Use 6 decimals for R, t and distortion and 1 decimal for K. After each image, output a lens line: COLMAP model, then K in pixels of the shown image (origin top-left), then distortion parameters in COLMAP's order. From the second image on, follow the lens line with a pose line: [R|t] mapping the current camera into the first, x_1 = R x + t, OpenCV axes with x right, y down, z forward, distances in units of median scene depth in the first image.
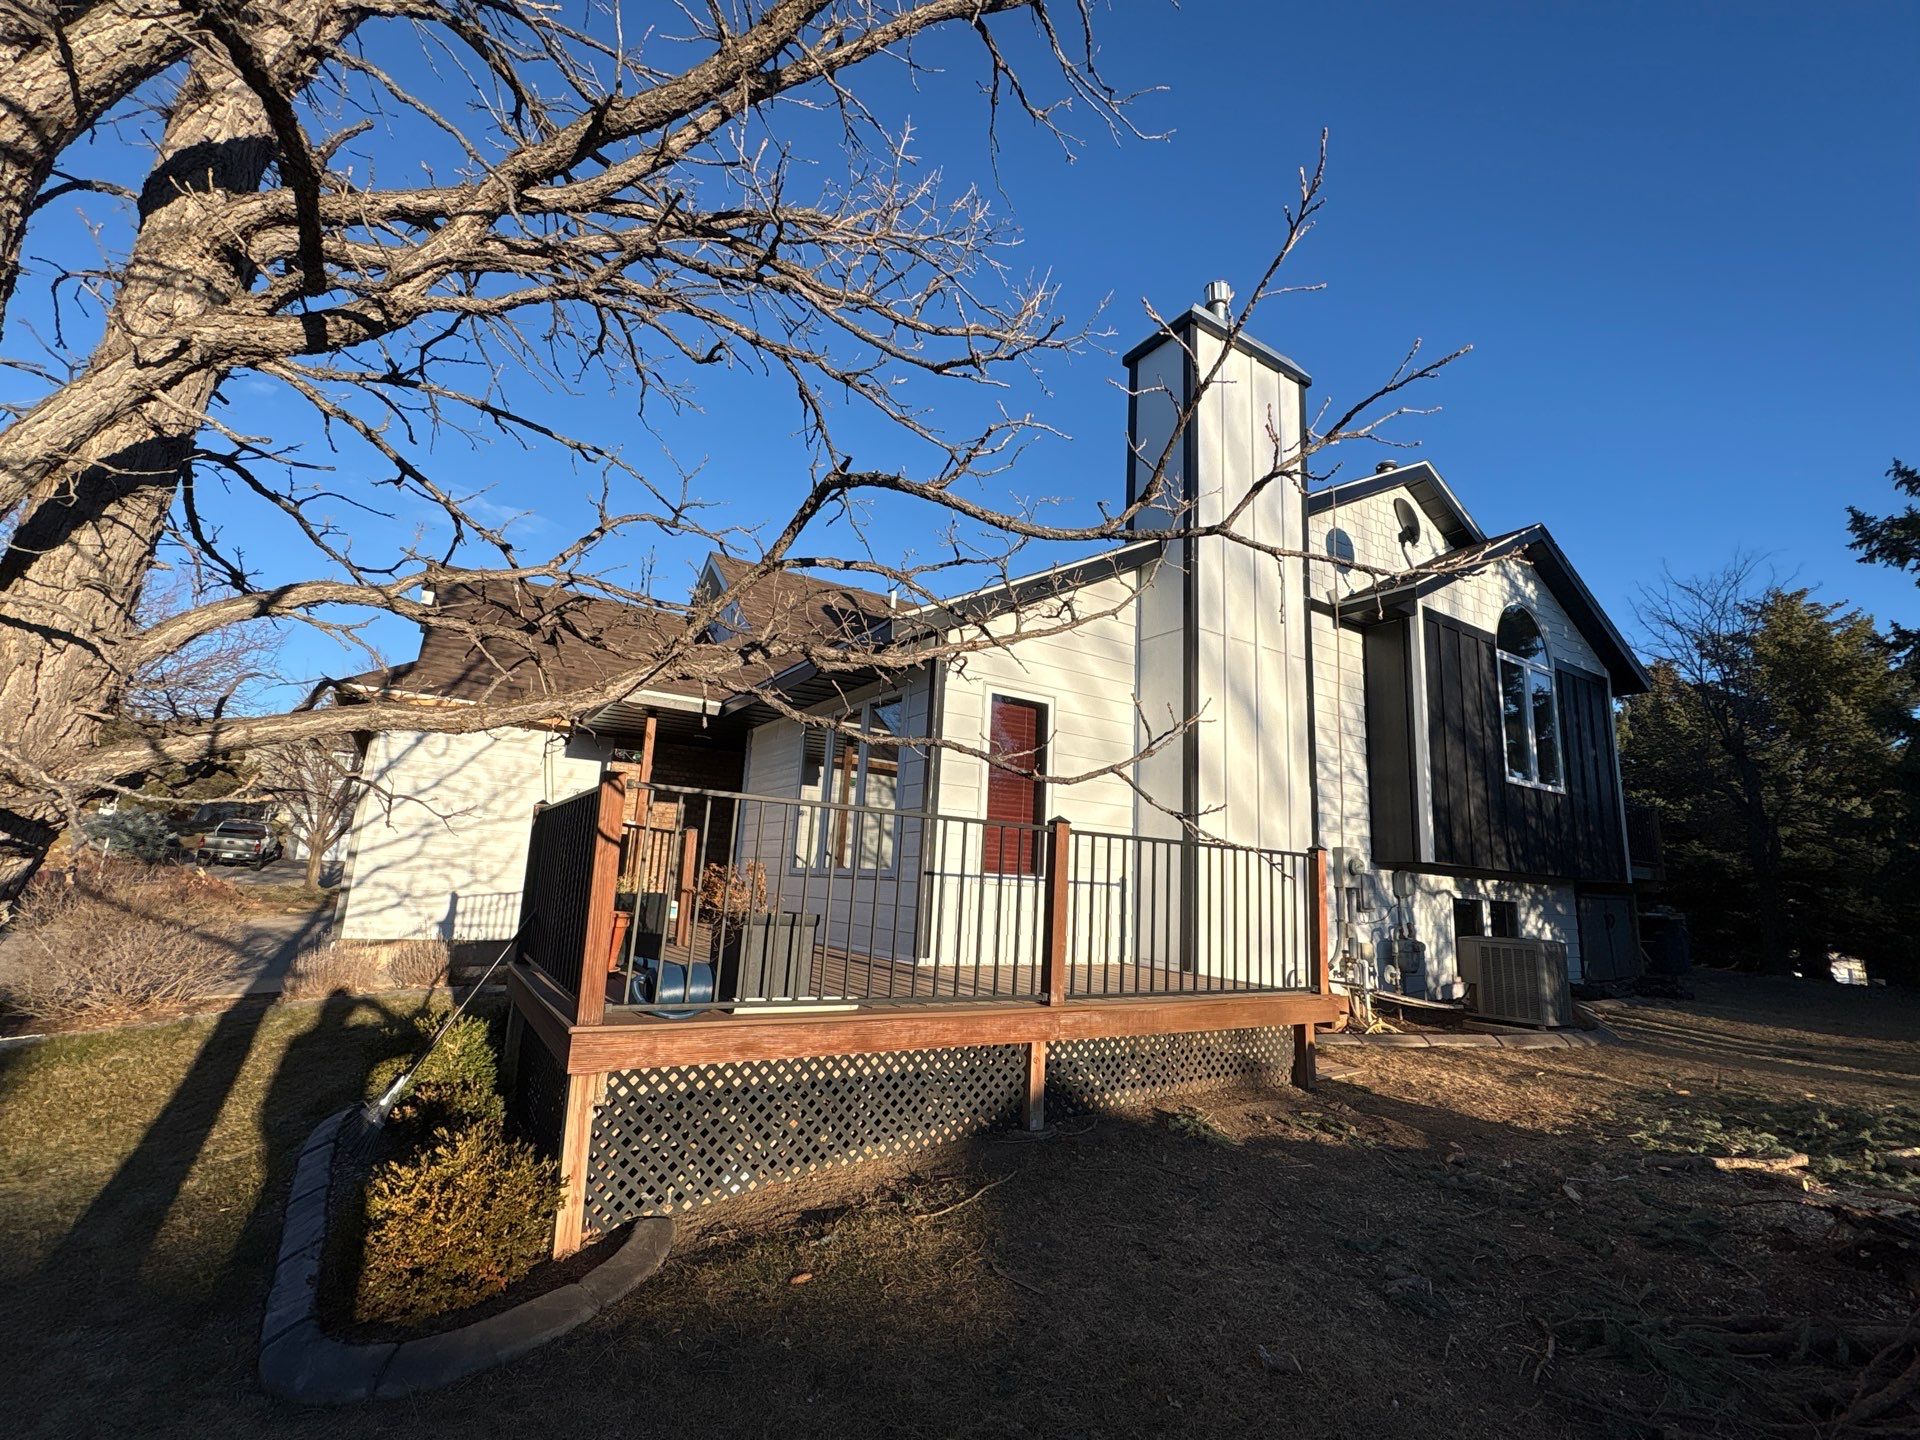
lens RADIAL K [[841.1, 0, 975.9], [0, 841.1, 728.2], [0, 0, 1]] dist [0.002307, -0.000865]
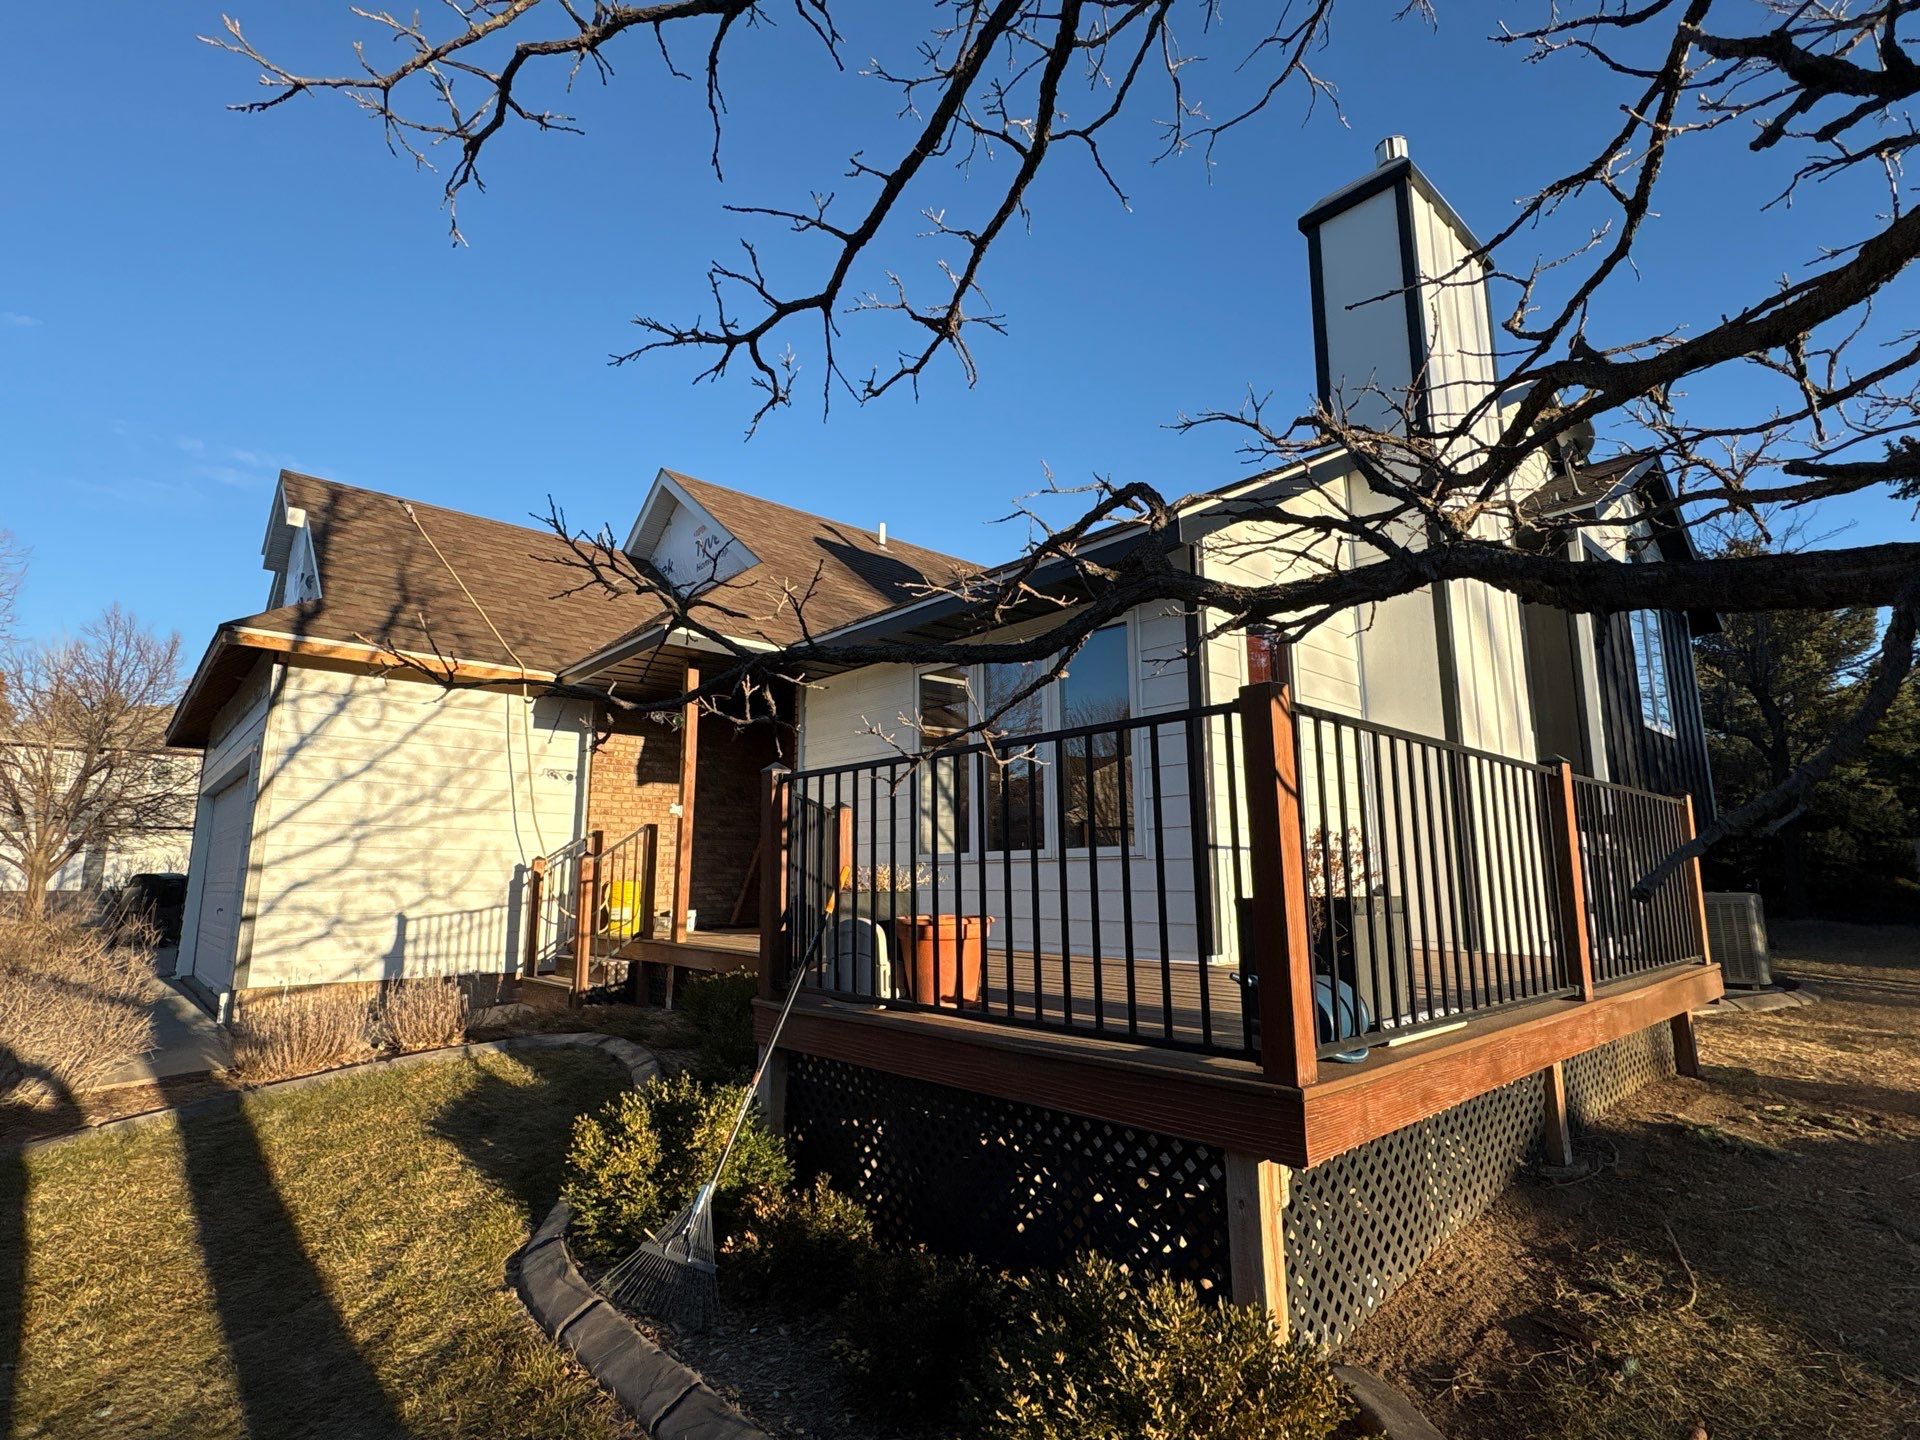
lens RADIAL K [[932.7, 0, 962.6], [0, 932.7, 721.0], [0, 0, 1]] dist [-0.002244, 0.002826]
pose [[0.985213, -0.025530, 0.169424, -0.274679], [0.022150, 0.999517, 0.021810, 0.021229], [-0.169899, -0.017735, 0.985302, 0.122655]]
